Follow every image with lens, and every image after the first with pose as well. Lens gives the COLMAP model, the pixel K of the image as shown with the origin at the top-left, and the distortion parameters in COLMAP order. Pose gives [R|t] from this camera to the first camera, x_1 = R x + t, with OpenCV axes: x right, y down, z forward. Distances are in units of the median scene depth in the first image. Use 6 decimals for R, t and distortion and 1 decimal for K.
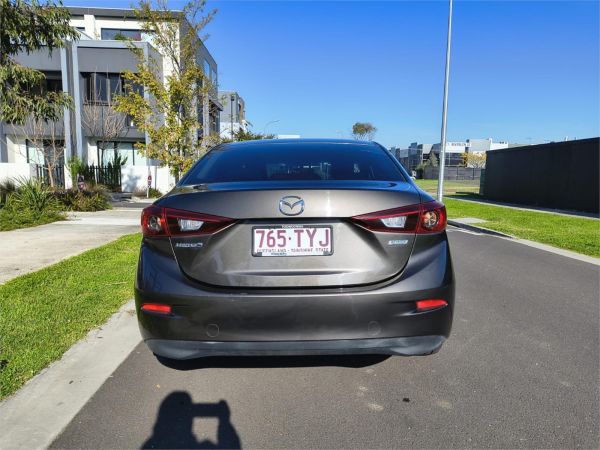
lens RADIAL K [[440.2, 0, 303.8], [0, 440.2, 223.8], [0, 0, 1]] dist [0.048613, -0.070638]
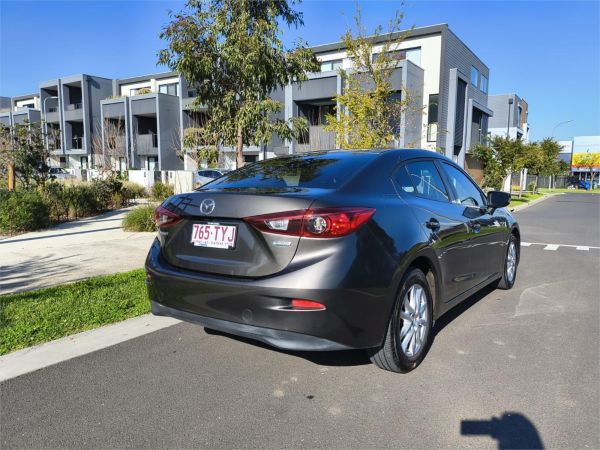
lens RADIAL K [[431.9, 0, 308.3], [0, 431.9, 225.1], [0, 0, 1]] dist [0.050617, -0.070072]
pose [[0.814697, 0.055687, -0.577207, 0.087473], [-0.064276, 0.997917, 0.005555, -0.001307], [0.576314, 0.032575, 0.816579, 0.016498]]
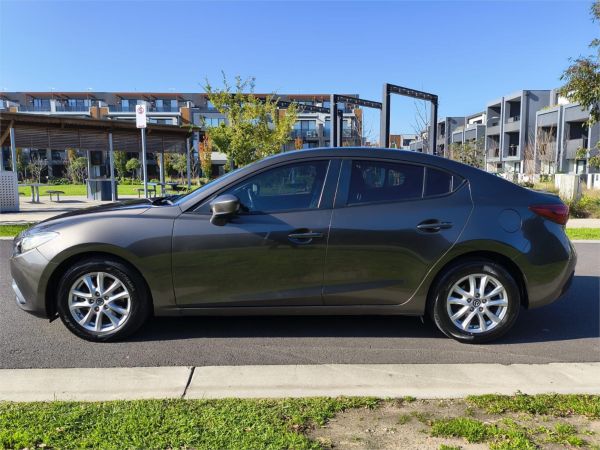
lens RADIAL K [[431.9, 0, 308.3], [0, 431.9, 225.1], [0, 0, 1]] dist [0.050617, -0.070072]
pose [[0.021069, 0.090878, -0.995639, 0.343857], [-0.116704, 0.989276, 0.087828, 0.012469], [0.992943, 0.114345, 0.031449, -0.069872]]
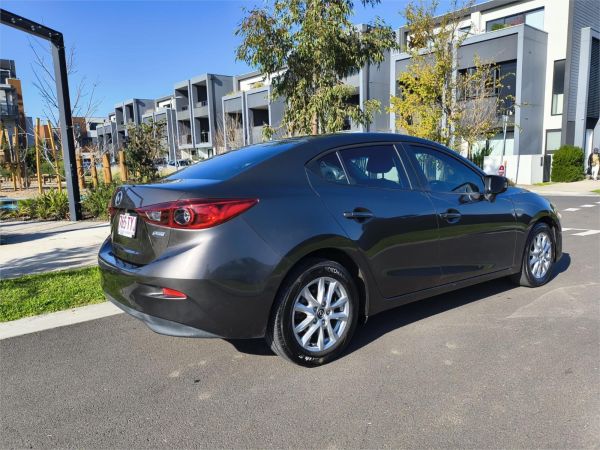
lens RADIAL K [[433.7, 0, 304.0], [0, 433.7, 227.6], [0, 0, 1]] dist [0.012473, -0.006455]
pose [[0.616262, 0.085544, -0.782882, 0.131618], [-0.058855, 0.996306, 0.062536, -0.006536], [0.785339, 0.007538, 0.619020, 0.059815]]
